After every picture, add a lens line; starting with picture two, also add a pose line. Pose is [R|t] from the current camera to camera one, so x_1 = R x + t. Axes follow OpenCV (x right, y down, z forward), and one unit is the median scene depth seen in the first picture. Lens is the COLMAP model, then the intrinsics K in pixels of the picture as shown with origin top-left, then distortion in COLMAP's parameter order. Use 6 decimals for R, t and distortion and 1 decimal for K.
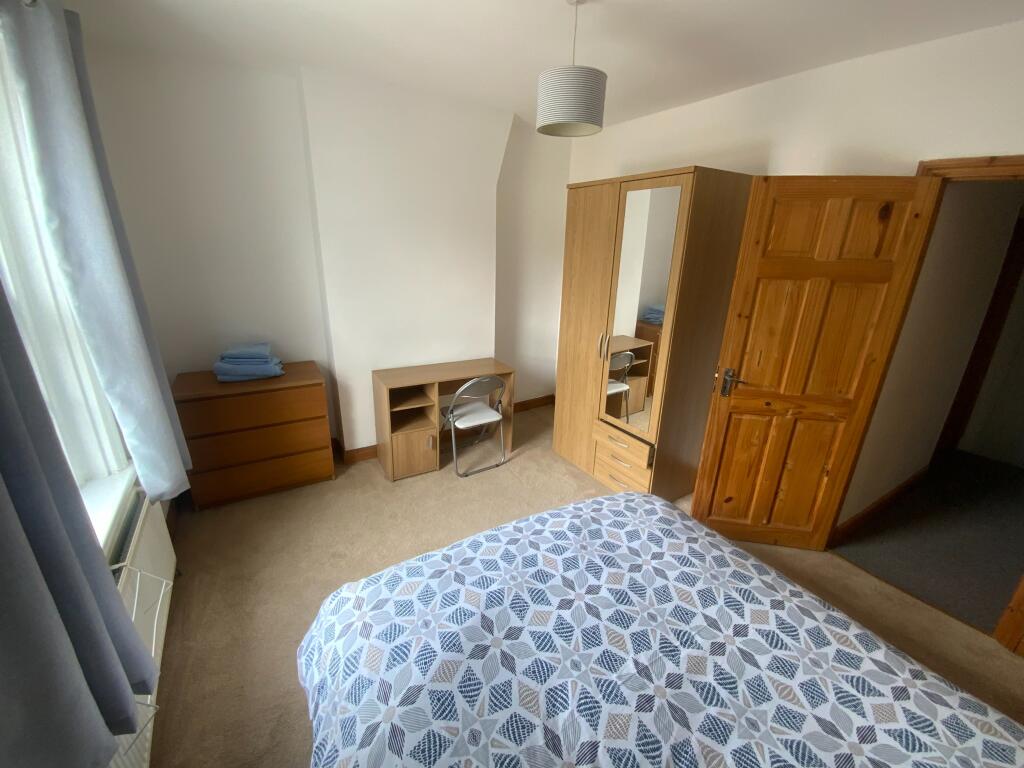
lens RADIAL K [[423.4, 0, 512.1], [0, 423.4, 388.1], [0, 0, 1]] dist [-0.000728, -0.000672]
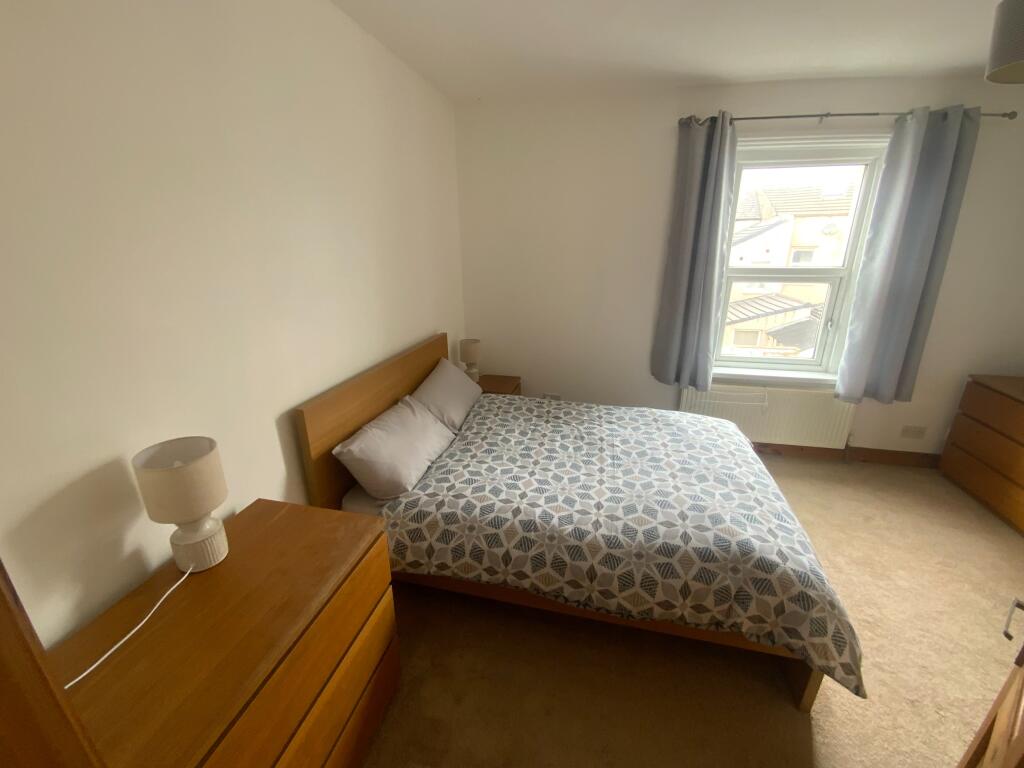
lens RADIAL K [[423.4, 0, 512.1], [0, 423.4, 388.1], [0, 0, 1]] dist [-0.000728, -0.000672]
pose [[-0.700093, 0.199446, -0.685632, 1.881633], [-0.254308, 0.827594, 0.500415, -0.432949], [0.667231, 0.524699, -0.528672, 1.516159]]
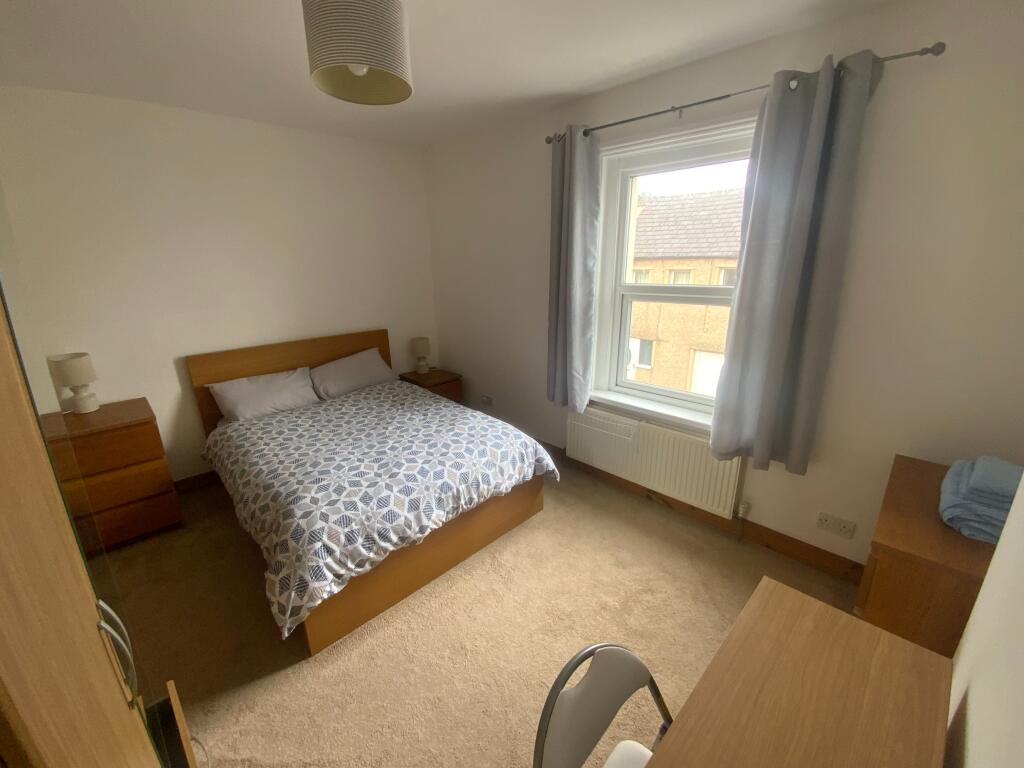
lens RADIAL K [[423.4, 0, 512.1], [0, 423.4, 388.1], [0, 0, 1]] dist [-0.000728, -0.000672]
pose [[-0.975611, 0.041085, -0.215626, 0.107470], [-0.091786, 0.815968, 0.570764, -0.917690], [0.199394, 0.576635, -0.792297, 2.770010]]
